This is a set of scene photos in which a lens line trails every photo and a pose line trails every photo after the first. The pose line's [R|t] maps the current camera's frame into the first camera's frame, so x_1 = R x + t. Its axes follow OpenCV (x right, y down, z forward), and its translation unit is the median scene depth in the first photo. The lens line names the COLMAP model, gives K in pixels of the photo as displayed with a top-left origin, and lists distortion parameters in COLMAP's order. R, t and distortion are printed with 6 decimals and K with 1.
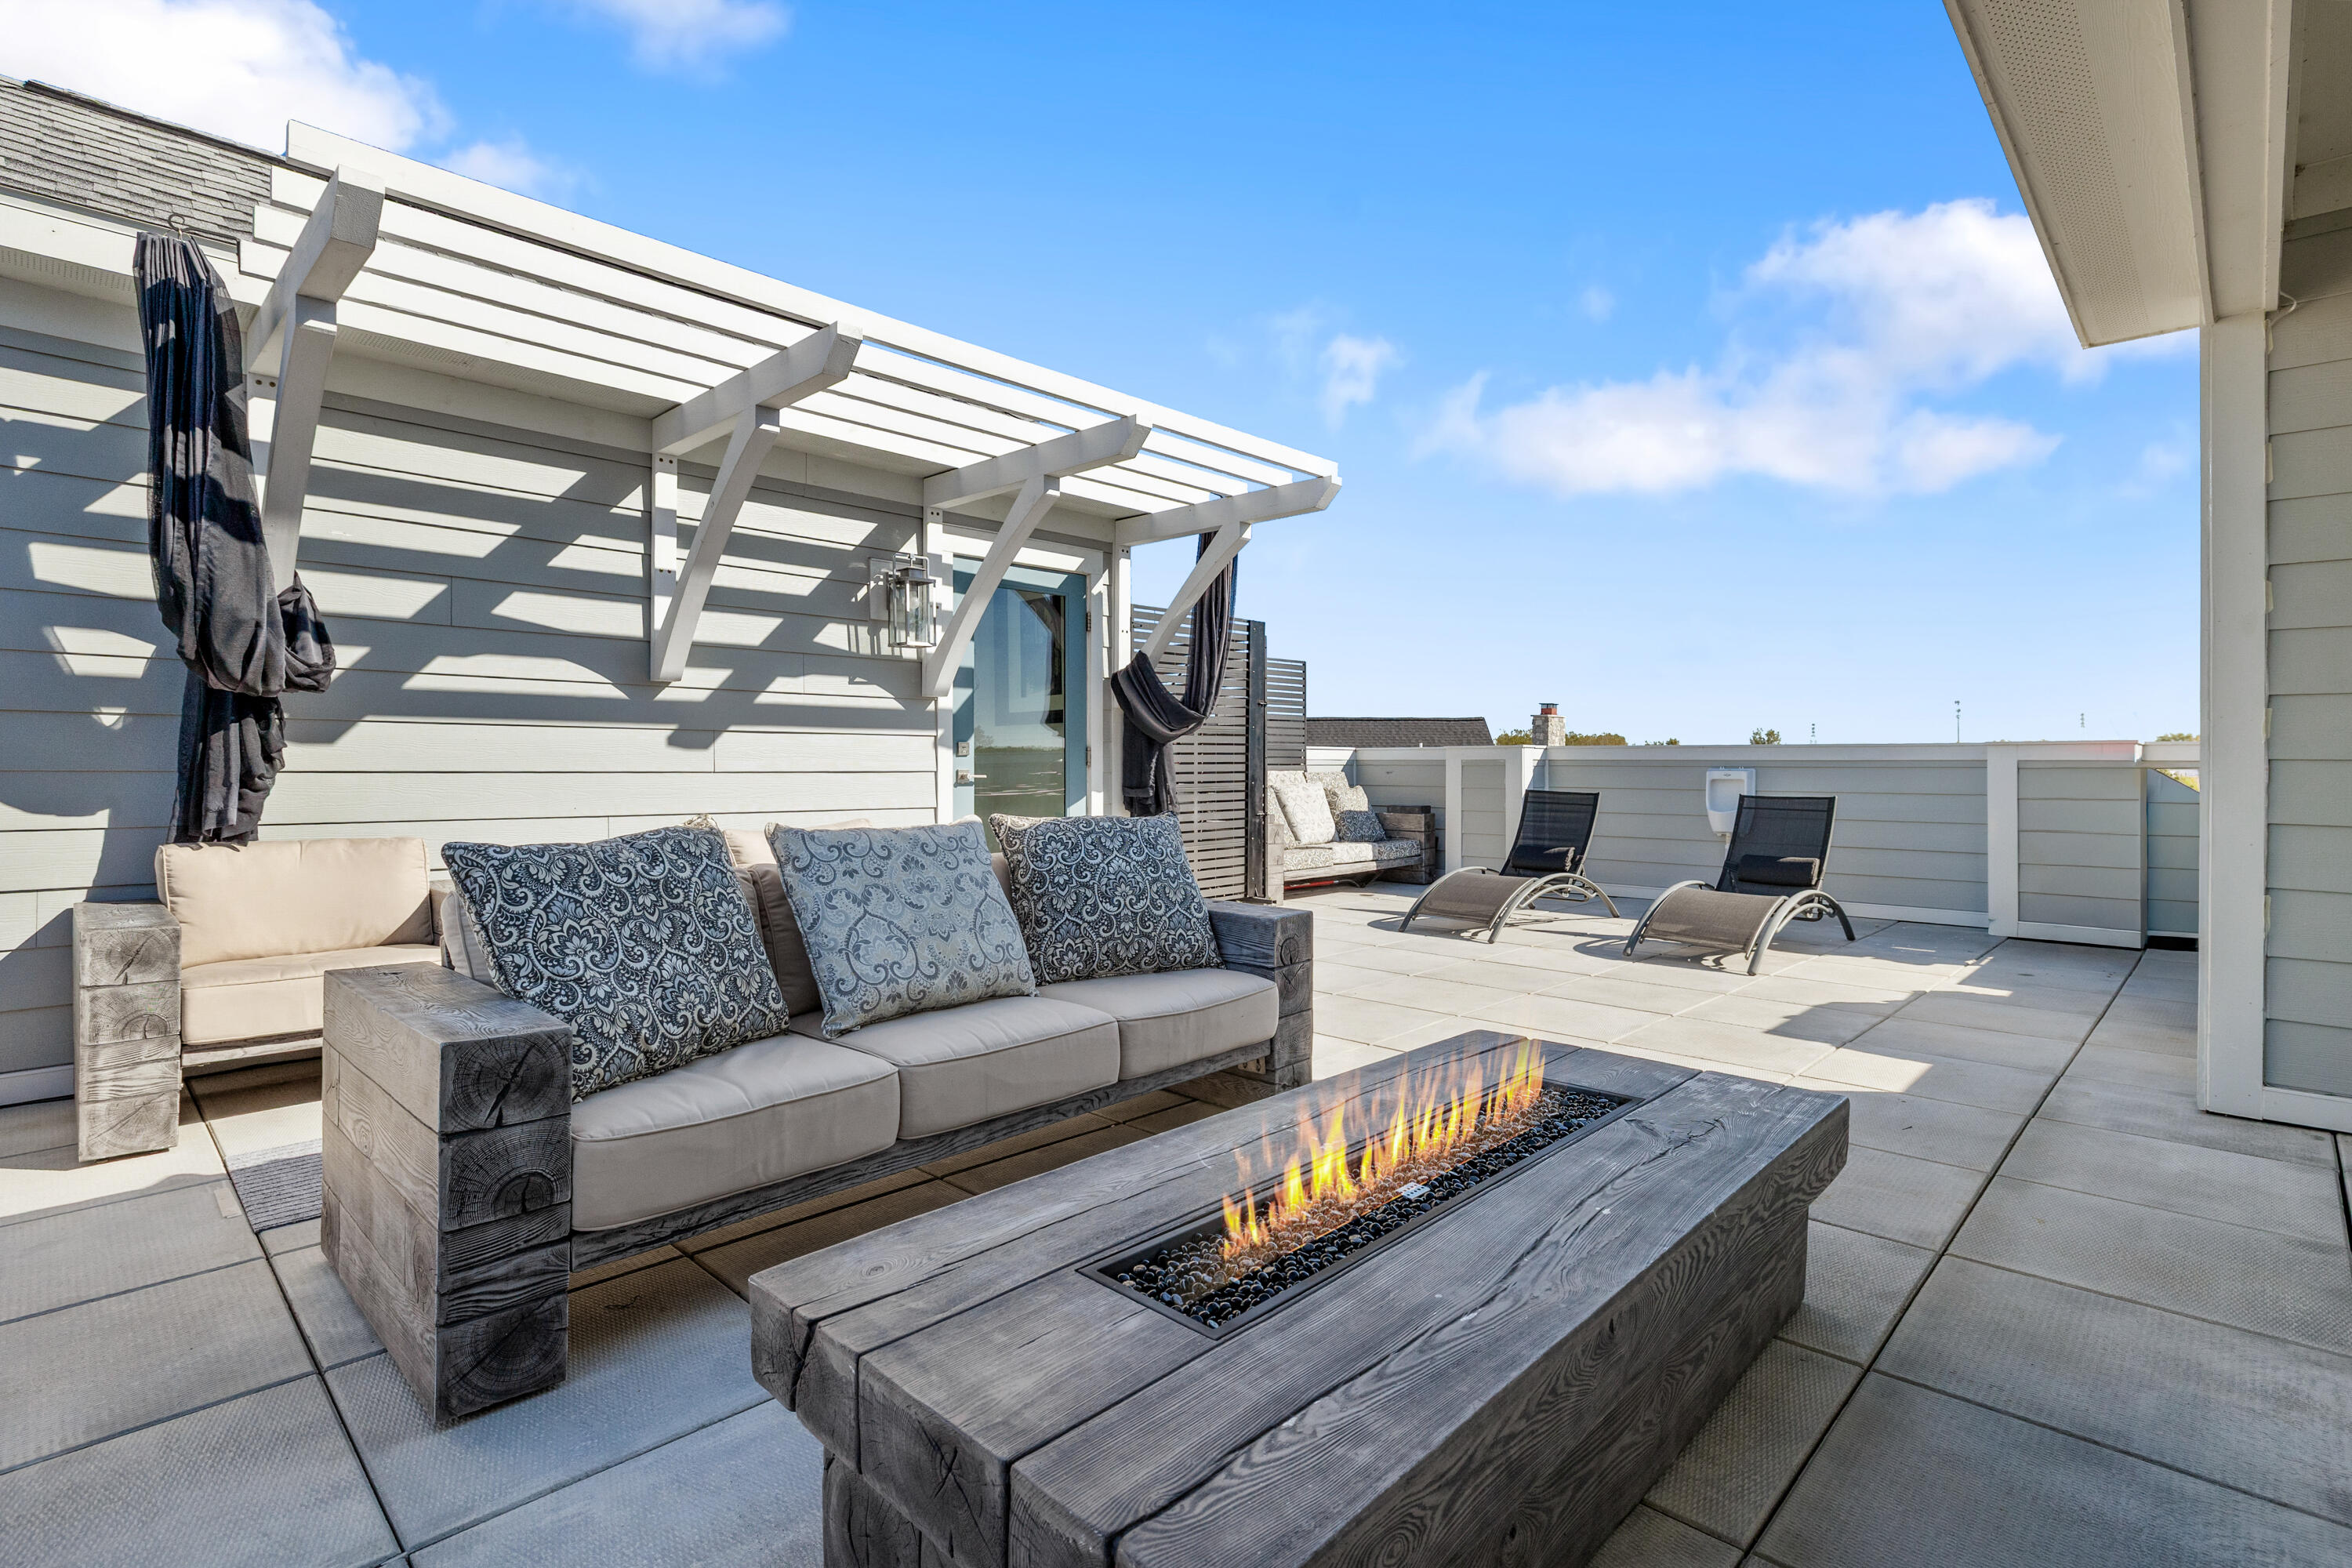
lens RADIAL K [[1117.0, 0, 1170.4], [0, 1117.0, 754.4], [0, 0, 1]] dist [-0.002214, -0.000012]
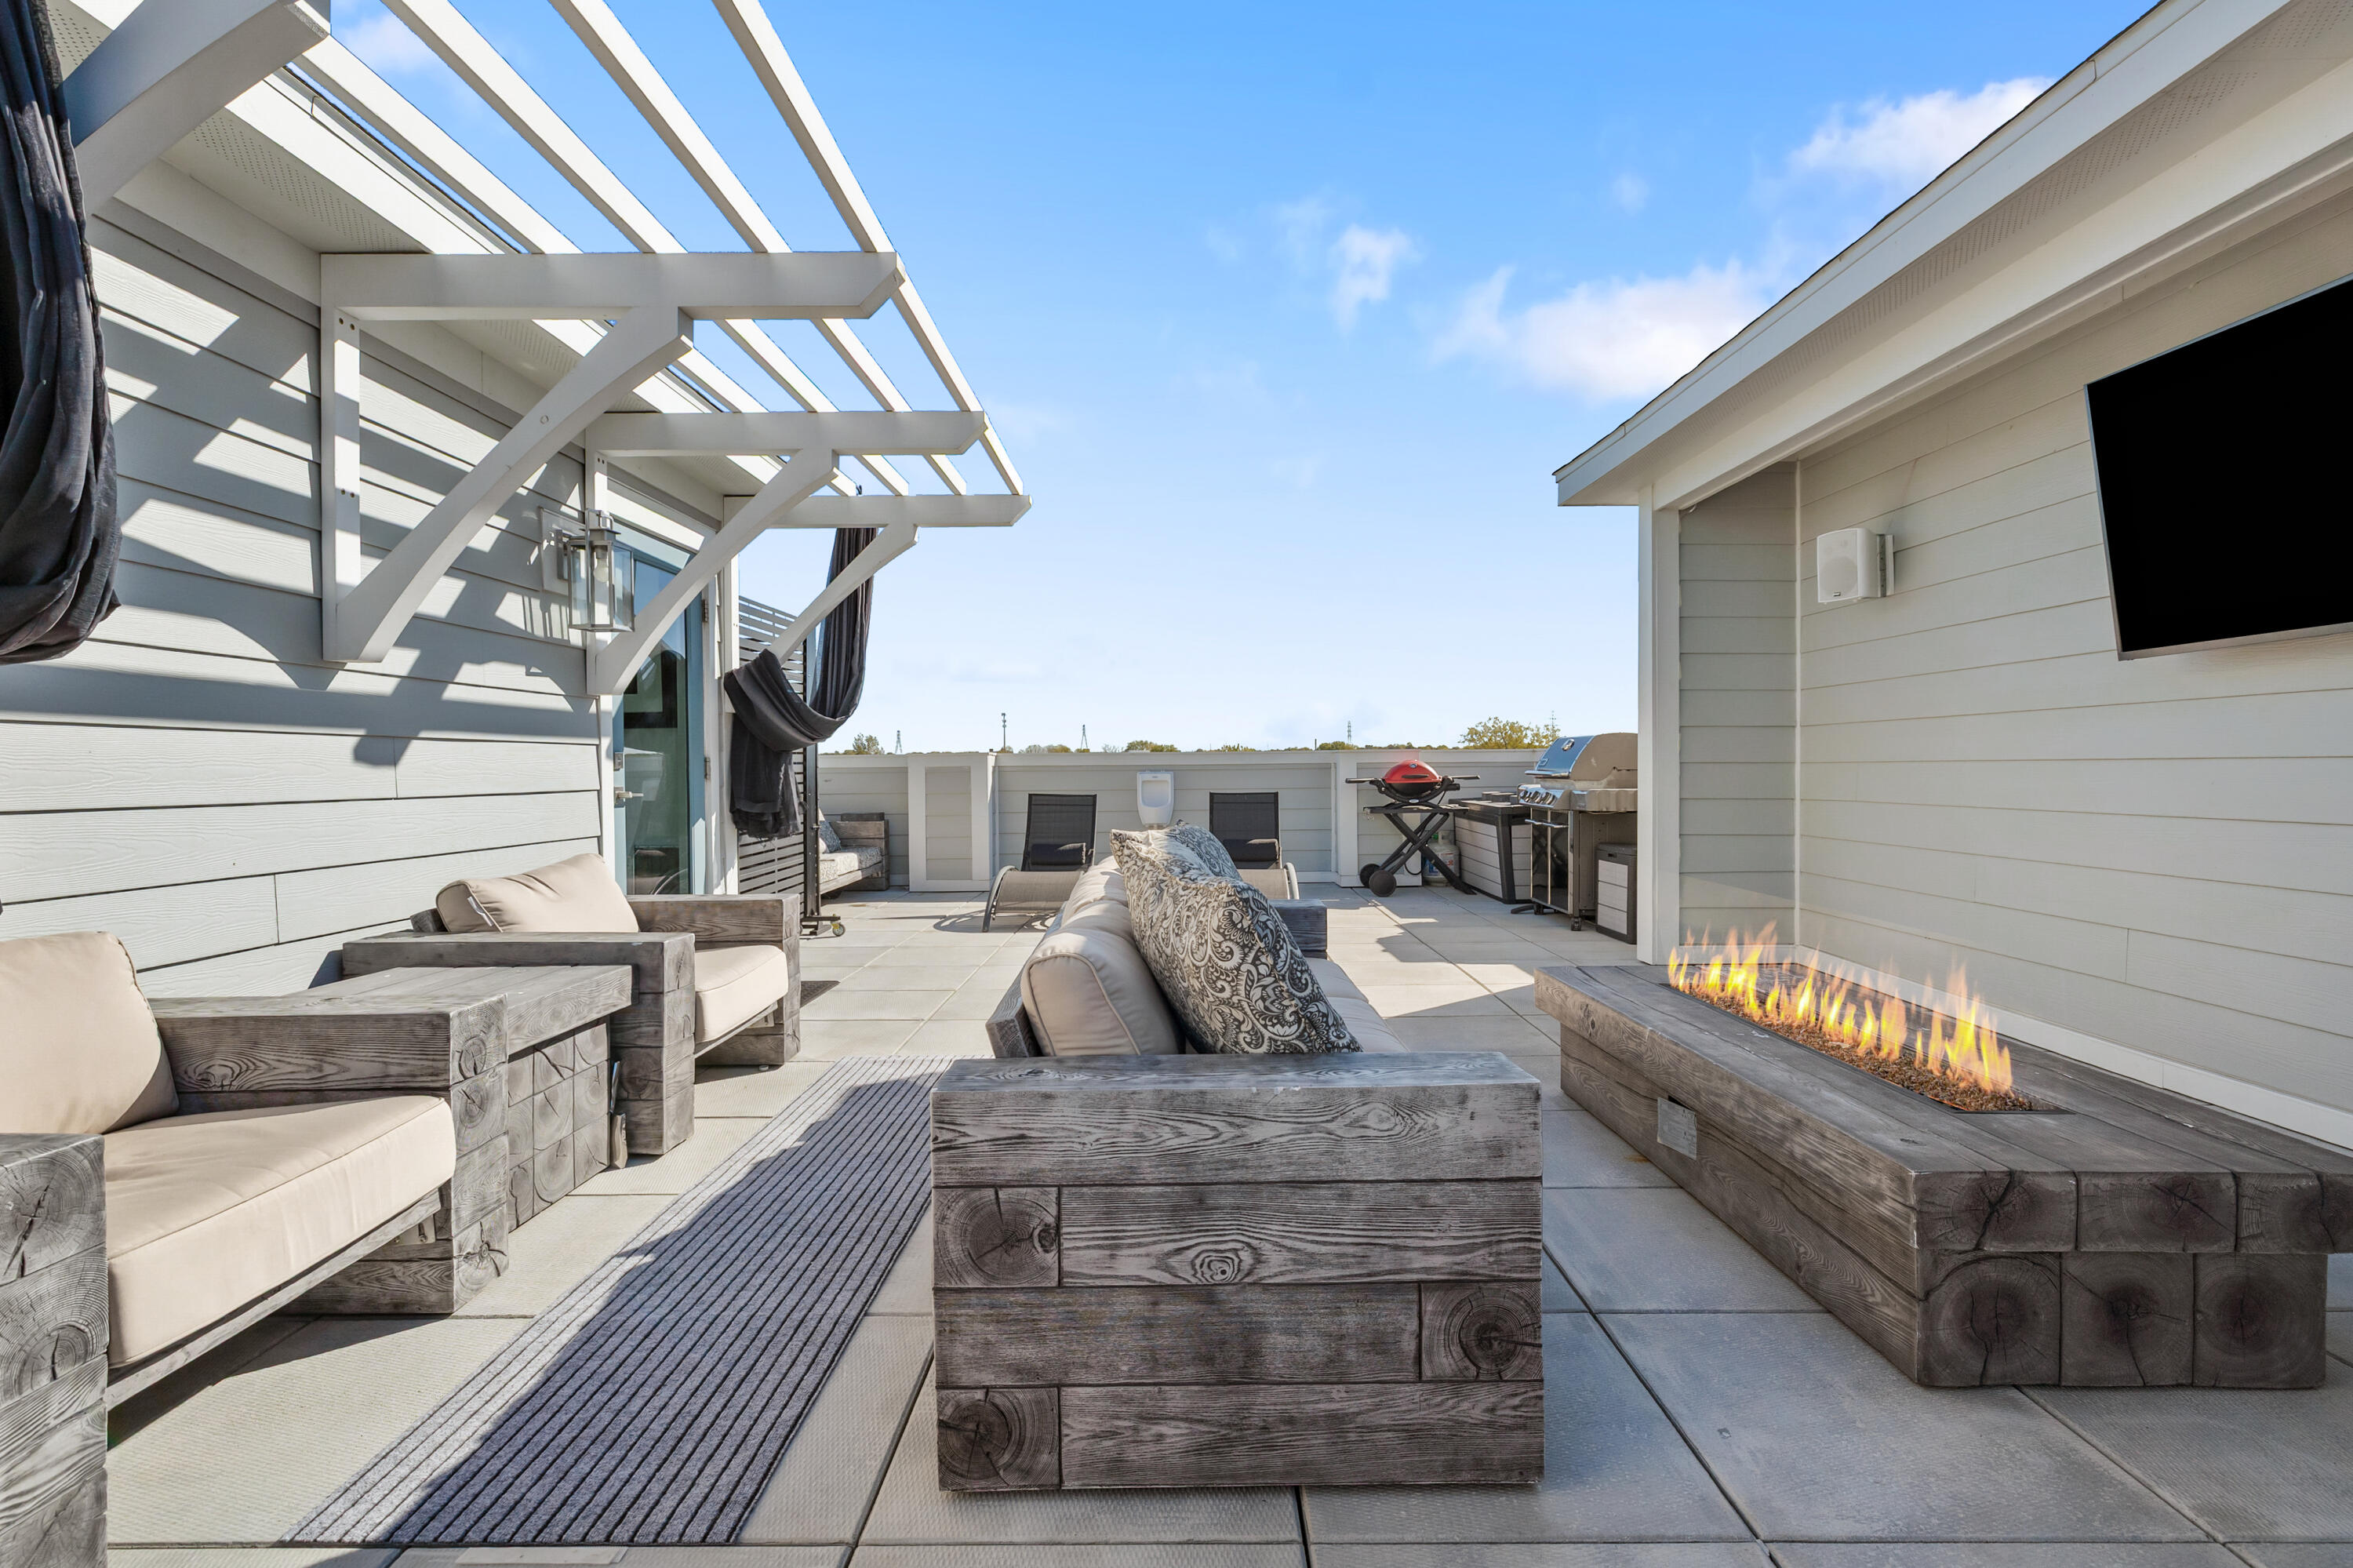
lens RADIAL K [[1094.2, 0, 1176.5], [0, 1094.2, 784.0], [0, 0, 1]] dist [-0.000239, -0.000112]
pose [[0.719362, -0.017364, 0.694418, -0.530509], [0.000145, 0.999691, 0.024847, -0.009668], [-0.694635, -0.017774, 0.719142, 0.190287]]
